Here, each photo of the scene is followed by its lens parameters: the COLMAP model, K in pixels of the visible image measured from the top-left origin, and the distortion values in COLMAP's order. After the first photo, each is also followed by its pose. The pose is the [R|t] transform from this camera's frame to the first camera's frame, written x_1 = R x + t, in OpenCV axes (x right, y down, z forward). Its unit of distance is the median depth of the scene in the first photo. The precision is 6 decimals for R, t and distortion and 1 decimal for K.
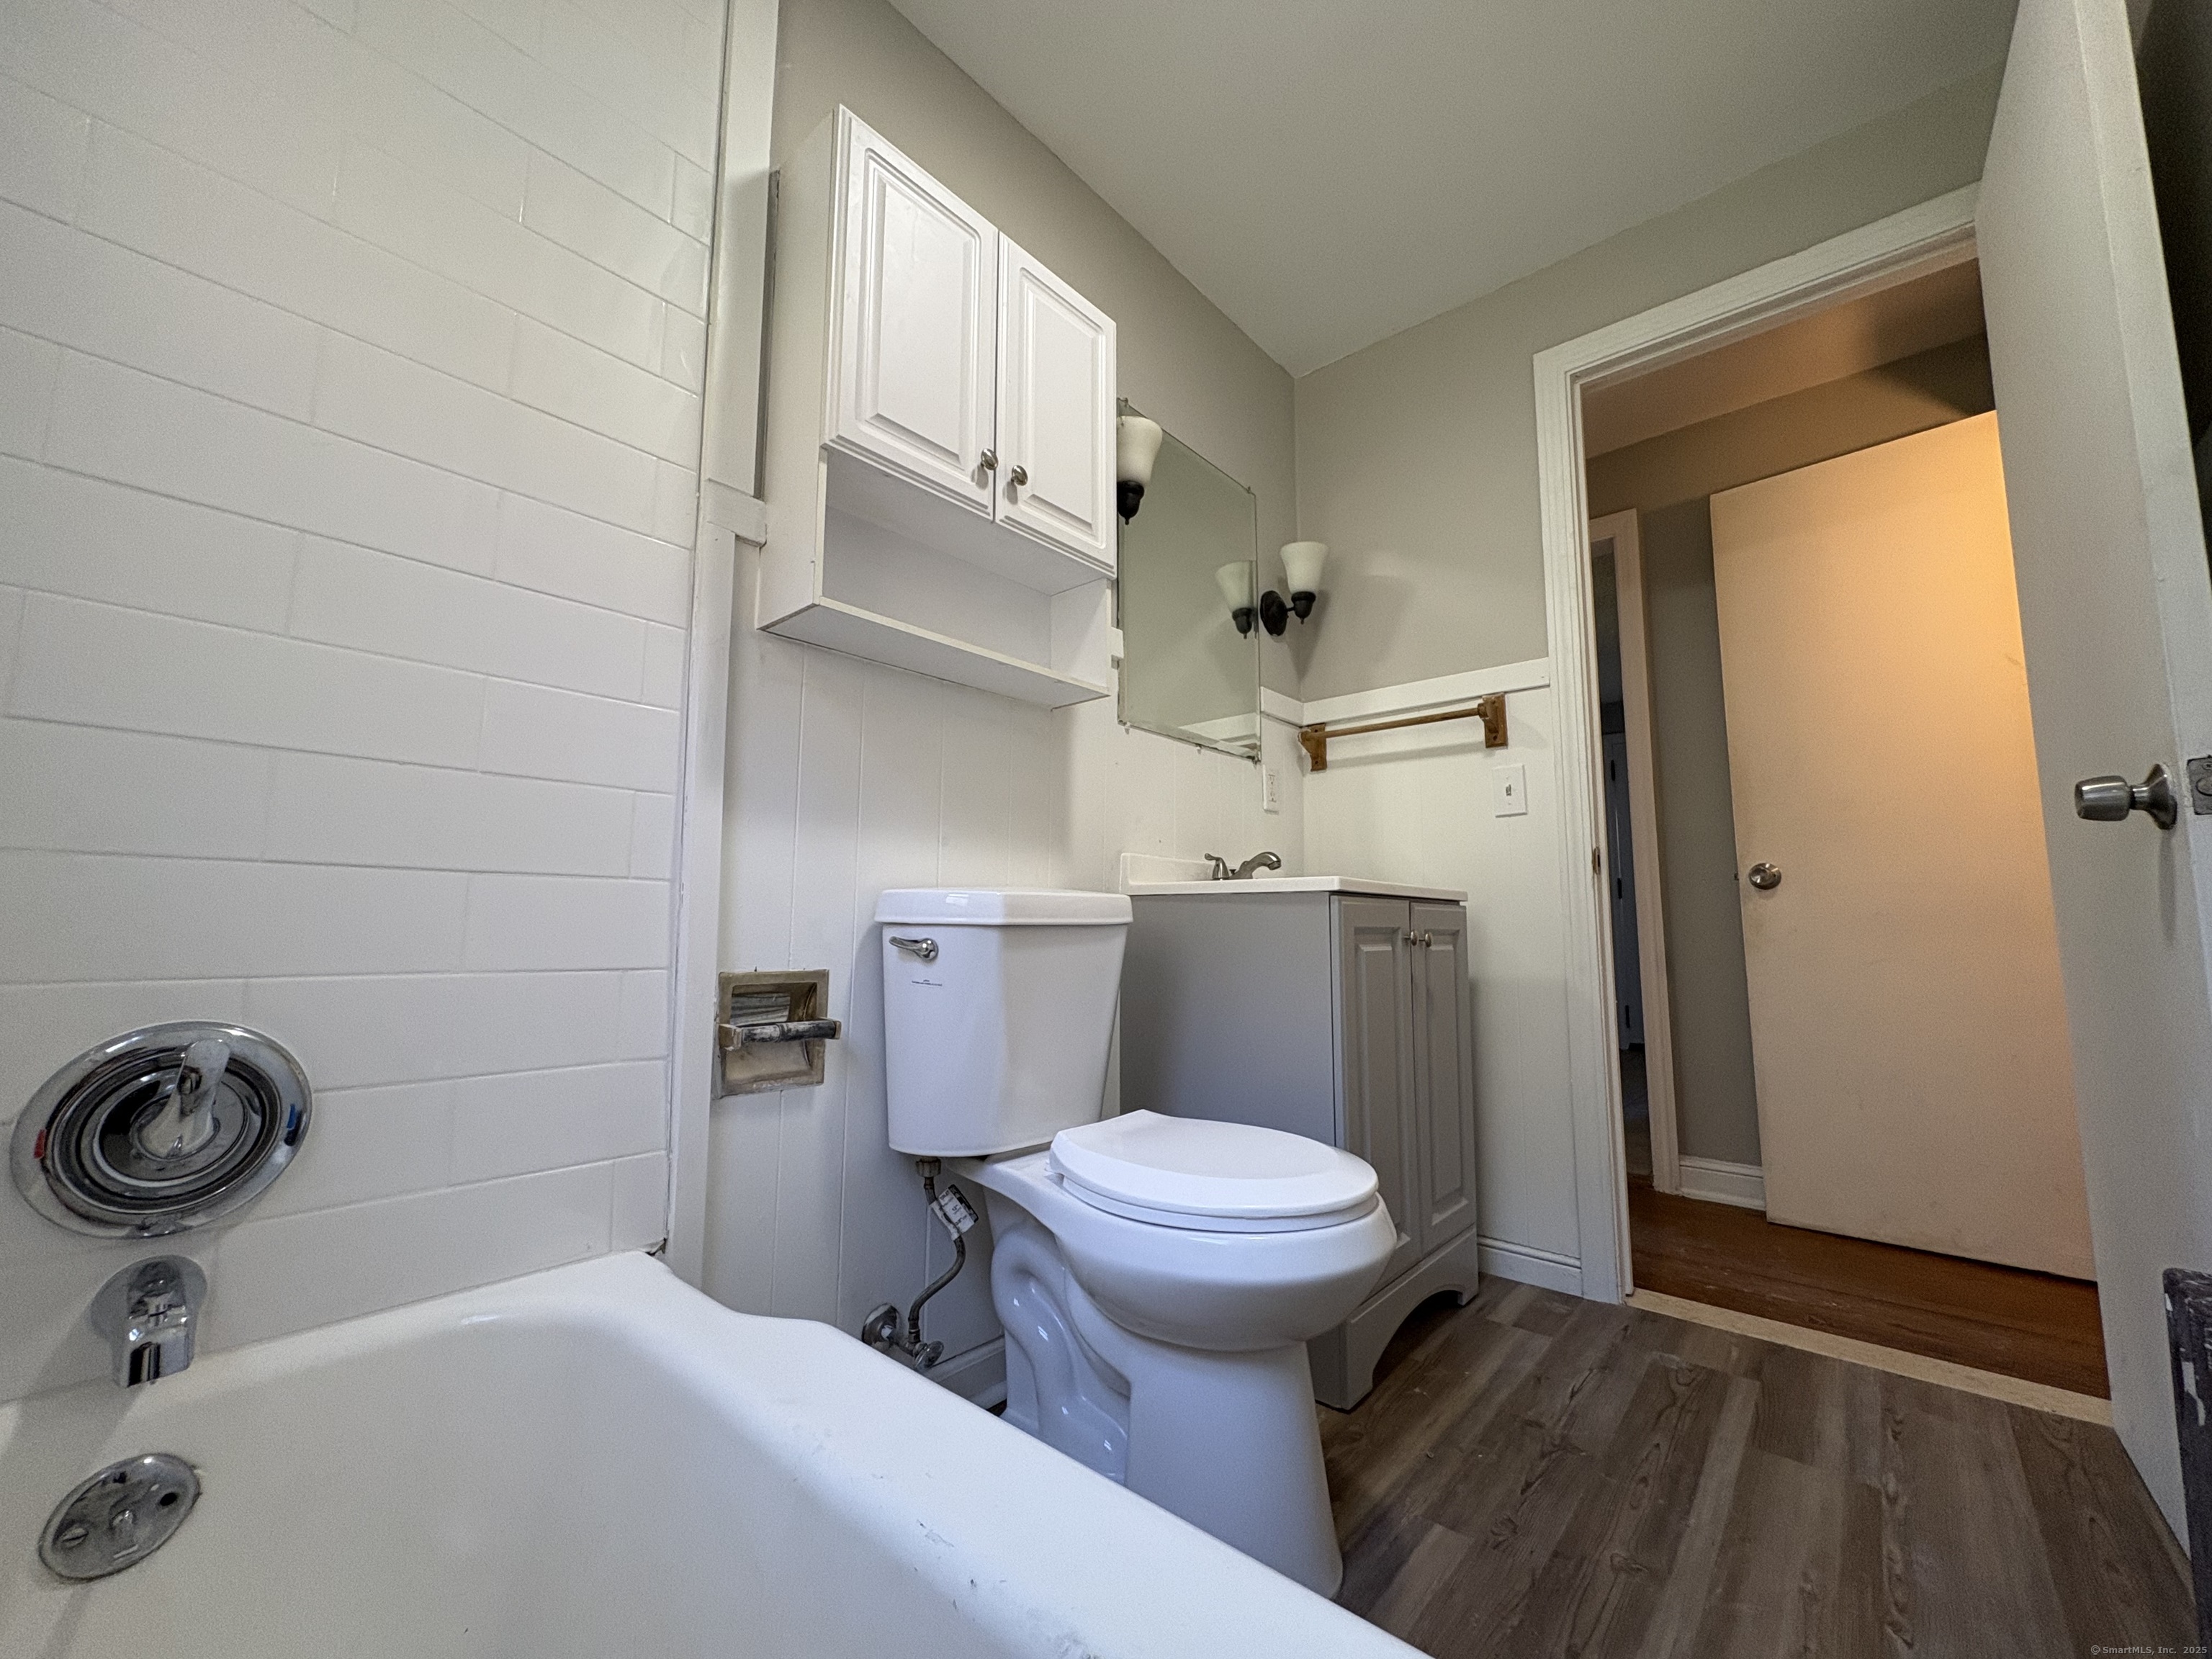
lens RADIAL K [[876.7, 0, 1106.5], [0, 876.7, 830.9], [0, 0, 1]] dist [-0.003249, 0.000683]
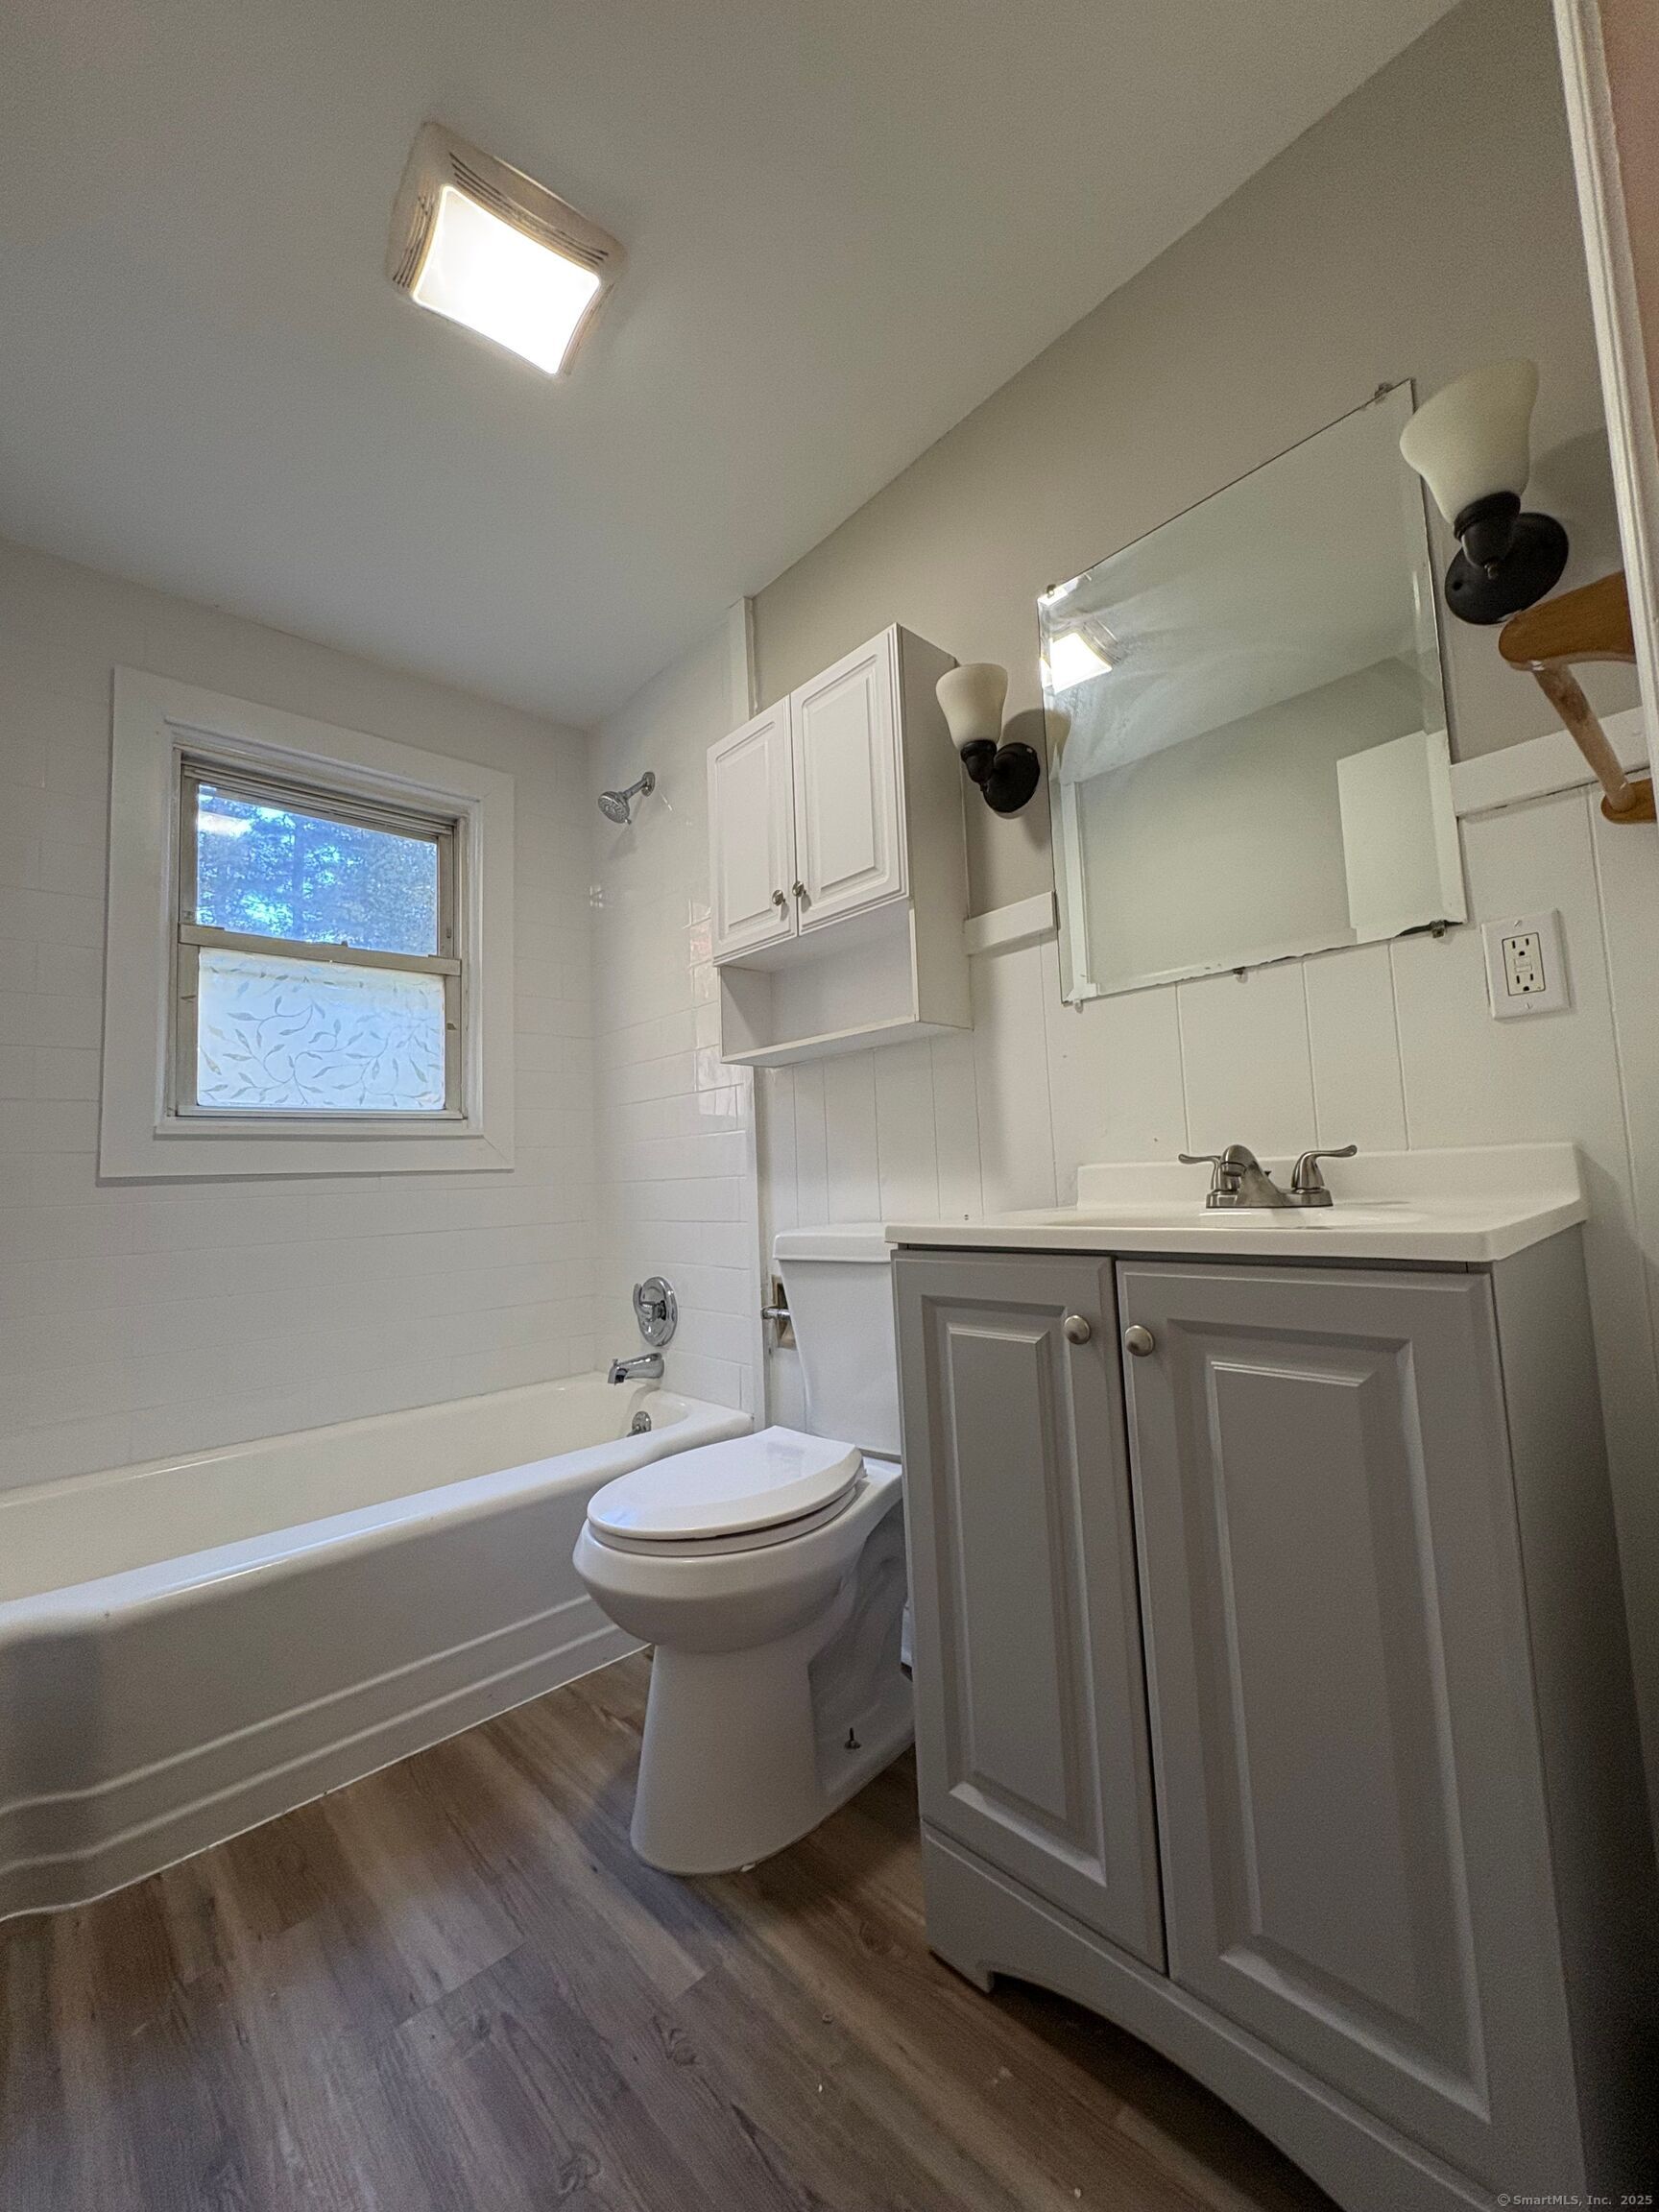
lens RADIAL K [[876.7, 0, 830.7], [0, 876.7, 1106.6], [0, 0, 1]] dist [-0.003249, 0.000683]
pose [[-0.101269, -0.084349, -0.991277, 1.183736], [0.154144, 0.983036, -0.099395, 0.023541], [0.982845, -0.162865, -0.086549, 1.202954]]
